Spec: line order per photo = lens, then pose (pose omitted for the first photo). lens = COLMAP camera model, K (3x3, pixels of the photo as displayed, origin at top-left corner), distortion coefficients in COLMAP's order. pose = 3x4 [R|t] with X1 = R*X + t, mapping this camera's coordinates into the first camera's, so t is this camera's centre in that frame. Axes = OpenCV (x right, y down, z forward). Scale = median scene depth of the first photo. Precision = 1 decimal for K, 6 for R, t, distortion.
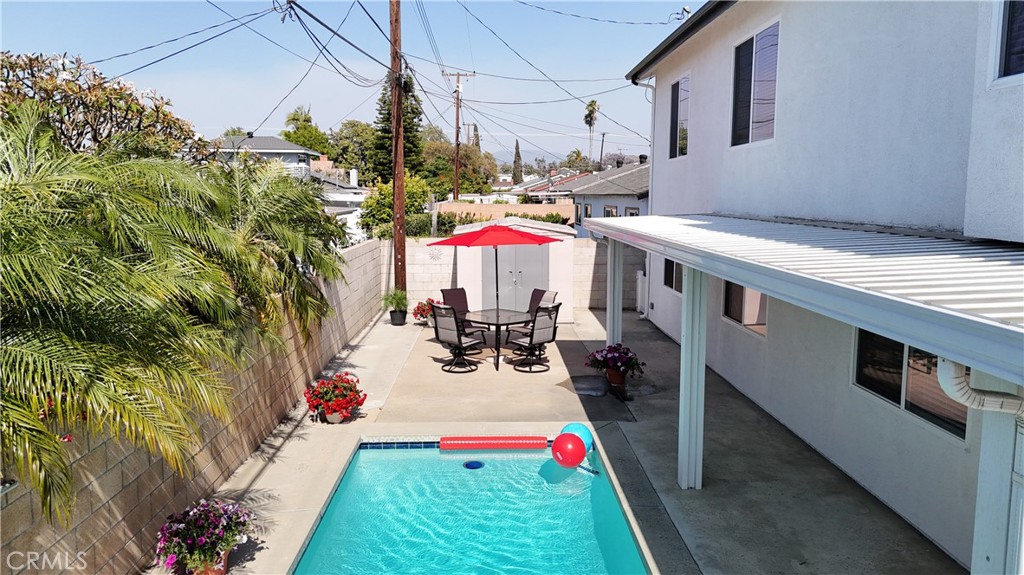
lens RADIAL K [[768.3, 0, 510.6], [0, 768.3, 286.5], [0, 0, 1]] dist [0.082618, -0.063866]
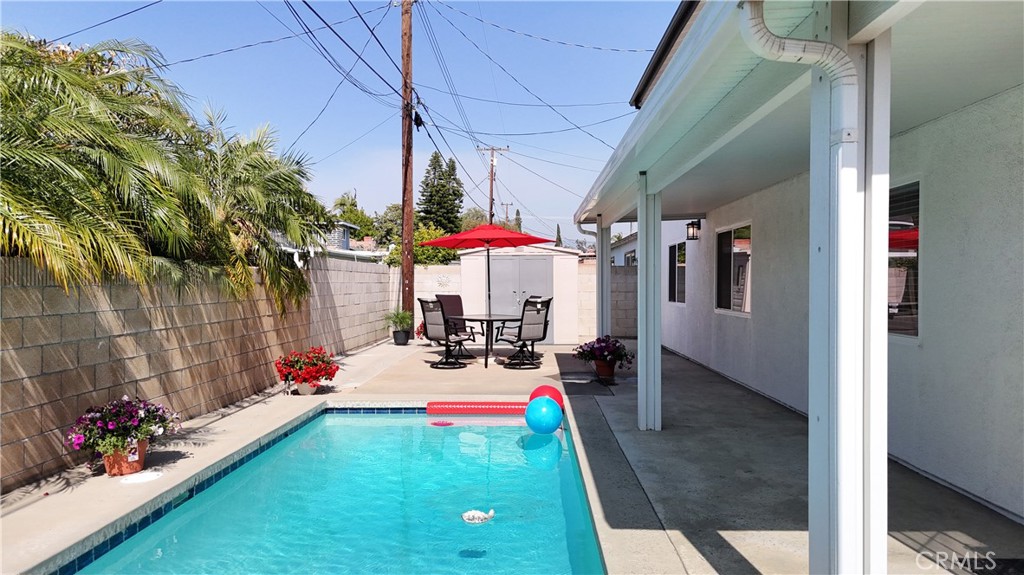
lens RADIAL K [[768.3, 0, 509.4], [0, 768.3, 284.7], [0, 0, 1]] dist [0.082618, -0.063866]
pose [[0.998042, -0.003304, -0.062455, 0.067415], [-0.004272, 0.992669, -0.120790, 0.111861], [0.062396, 0.120820, 0.990711, 0.016263]]
